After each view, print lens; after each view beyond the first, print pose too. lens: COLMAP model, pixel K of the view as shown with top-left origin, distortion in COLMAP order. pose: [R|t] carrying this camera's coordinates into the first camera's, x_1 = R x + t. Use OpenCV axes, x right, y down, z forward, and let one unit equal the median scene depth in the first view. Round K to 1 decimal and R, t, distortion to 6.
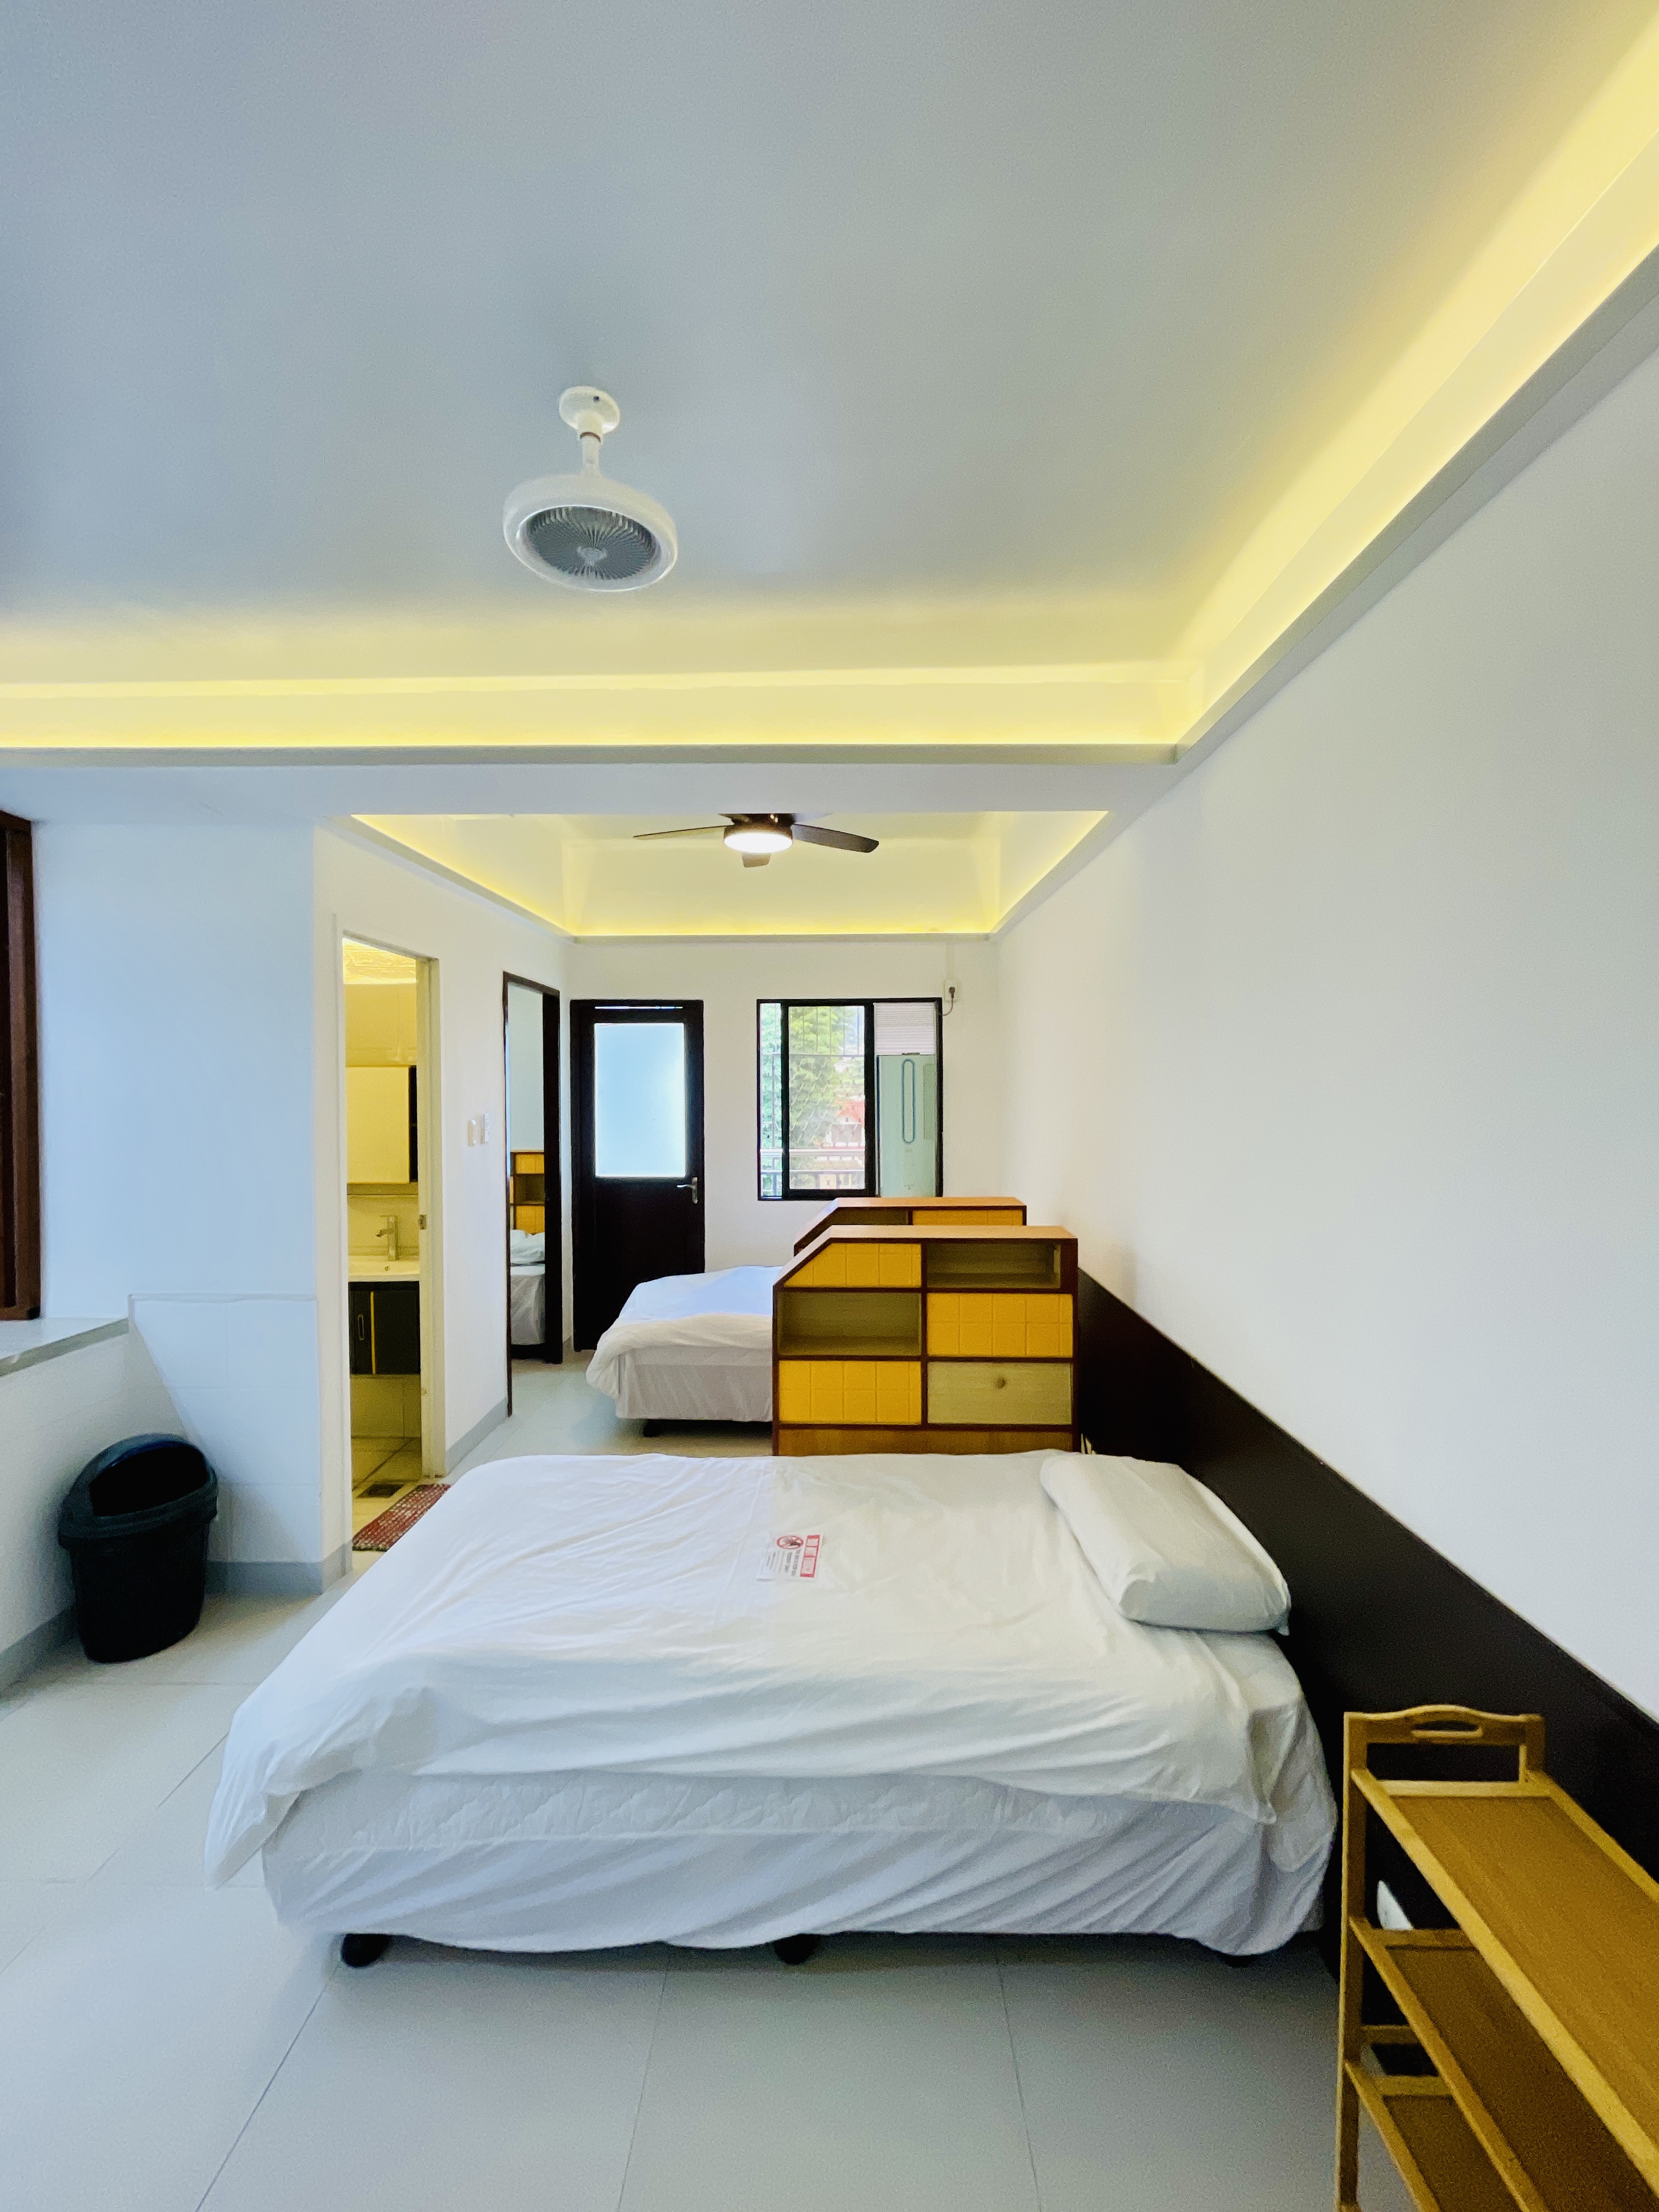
lens RADIAL K [[905.9, 0, 829.5], [0, 905.9, 1106.0], [0, 0, 1]] dist [0.000464, -0.000221]
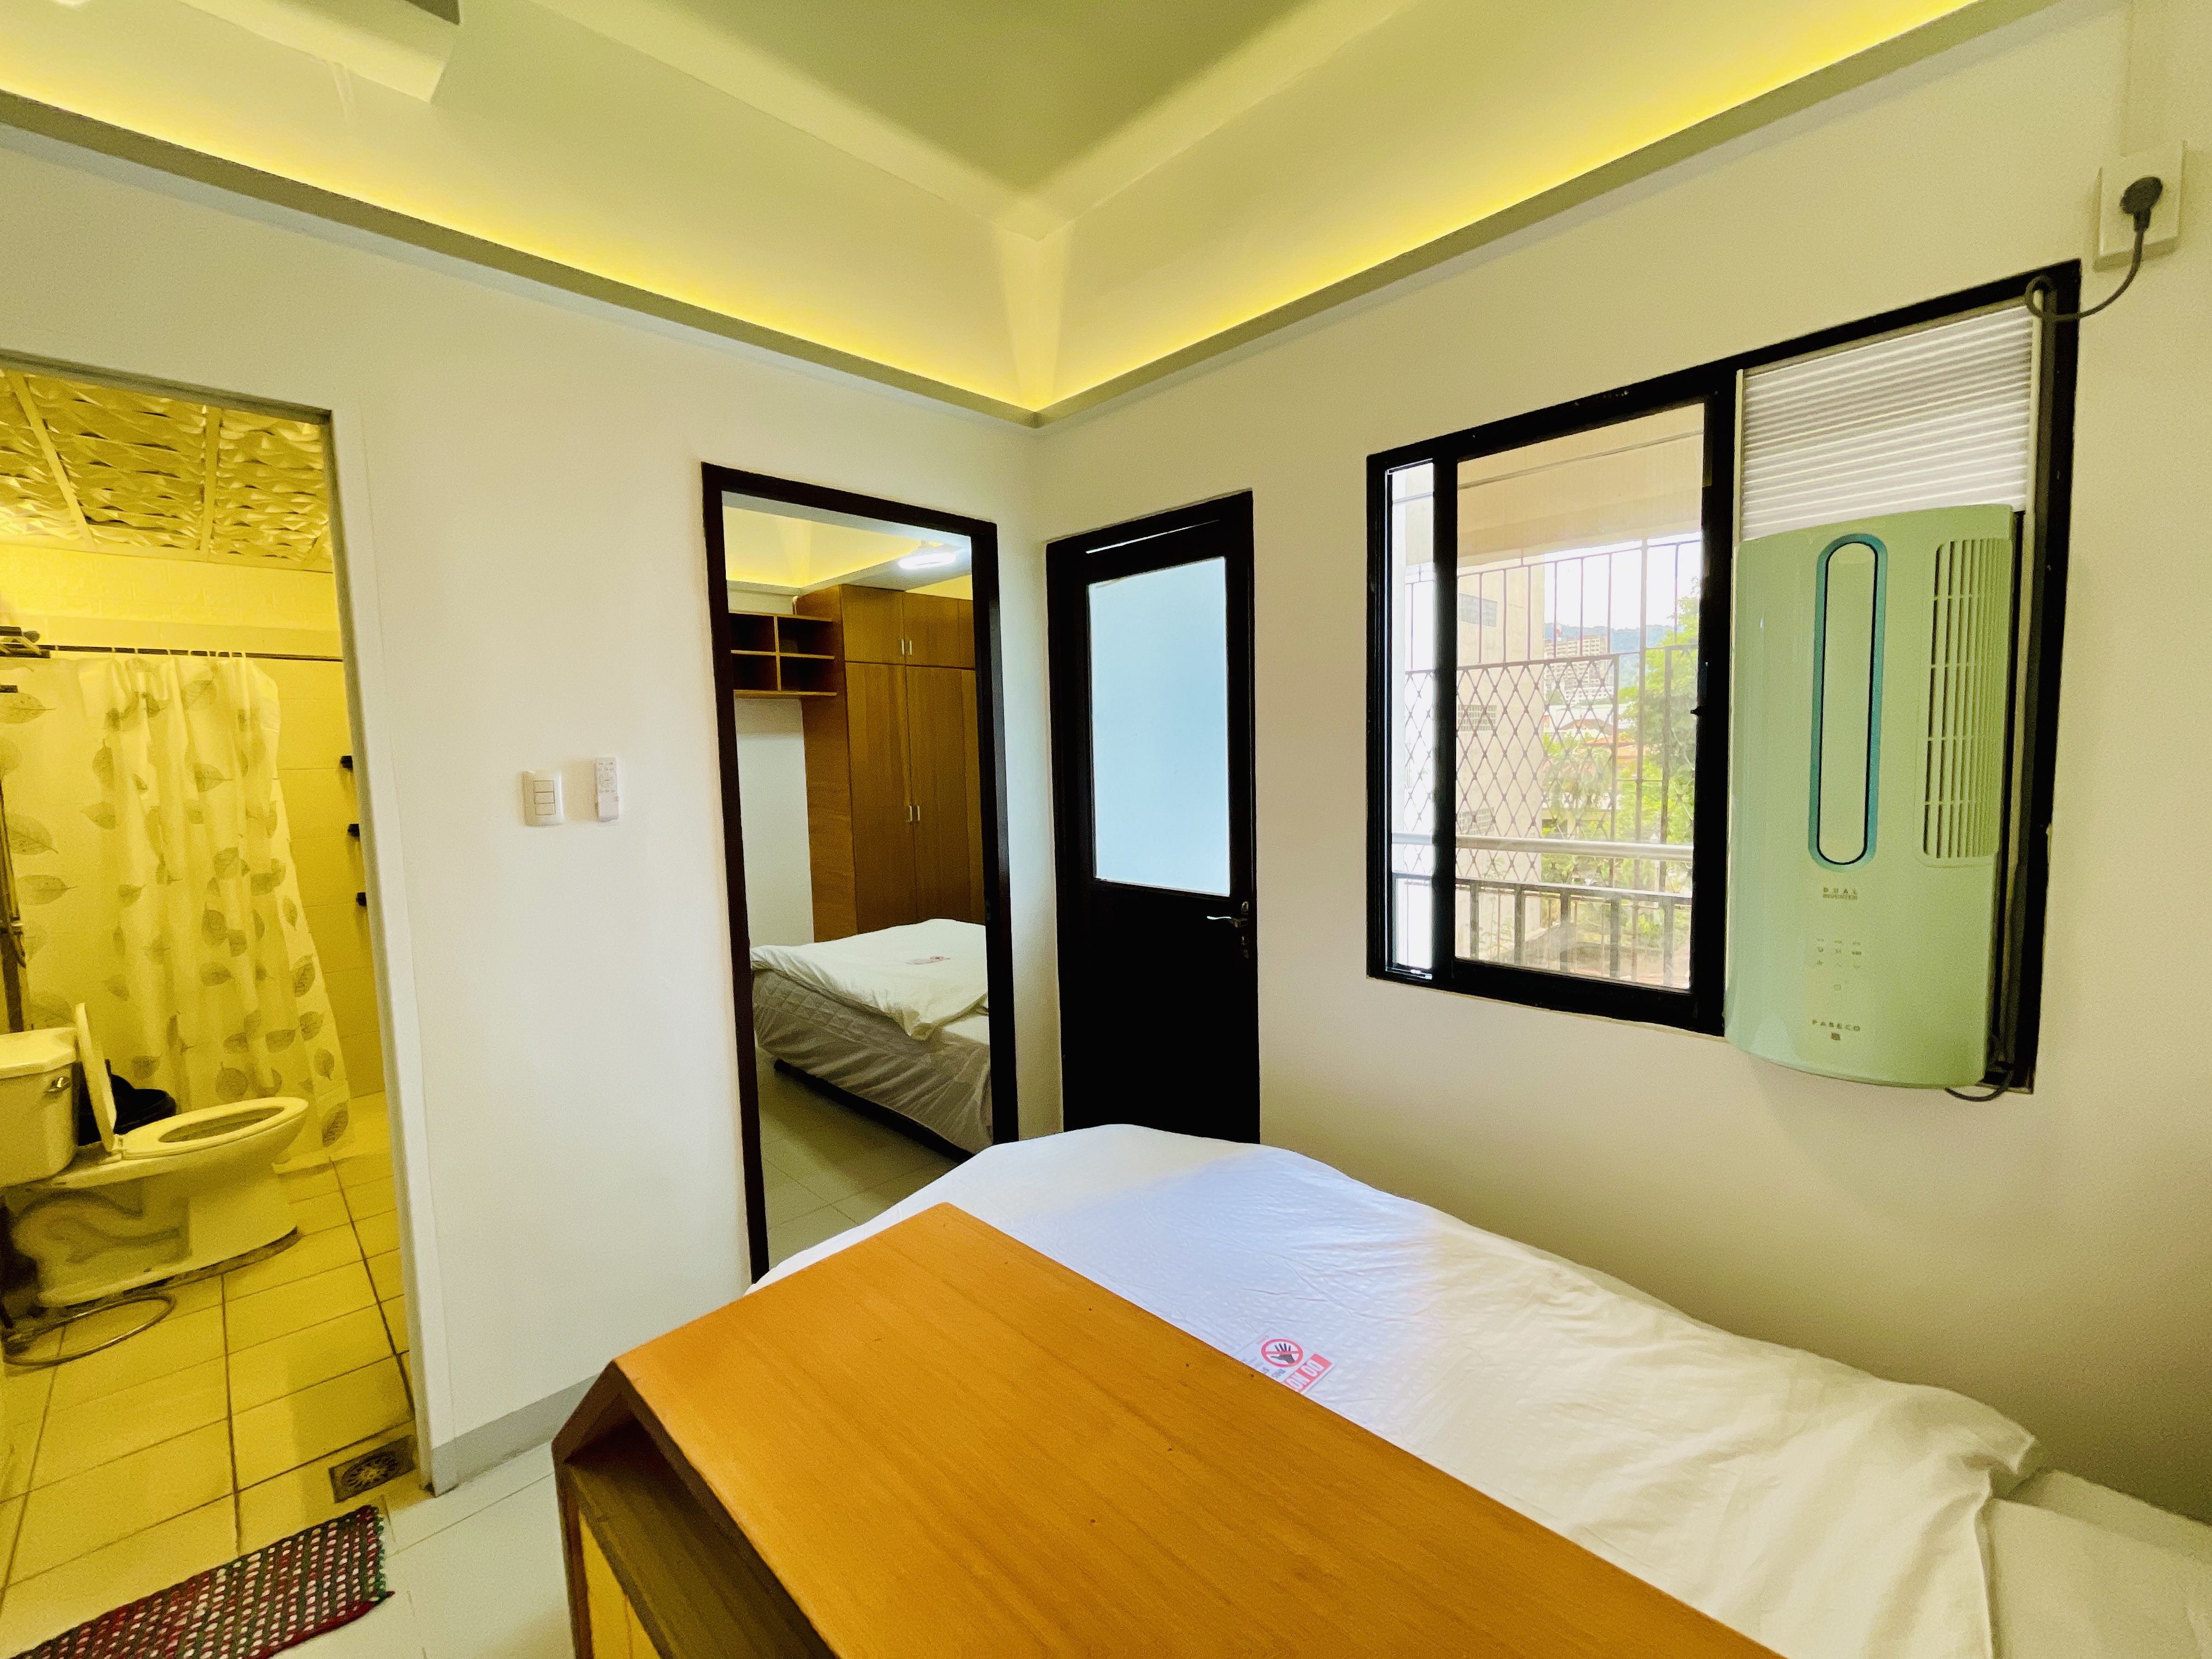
lens RADIAL K [[905.9, 0, 1106.0], [0, 905.9, 829.5], [0, 0, 1]] dist [0.000464, -0.000221]
pose [[0.720265, 0.045958, -0.692175, 0.218881], [0.004846, 0.997445, 0.071269, 0.020408], [0.693682, -0.054687, 0.718203, 1.268041]]
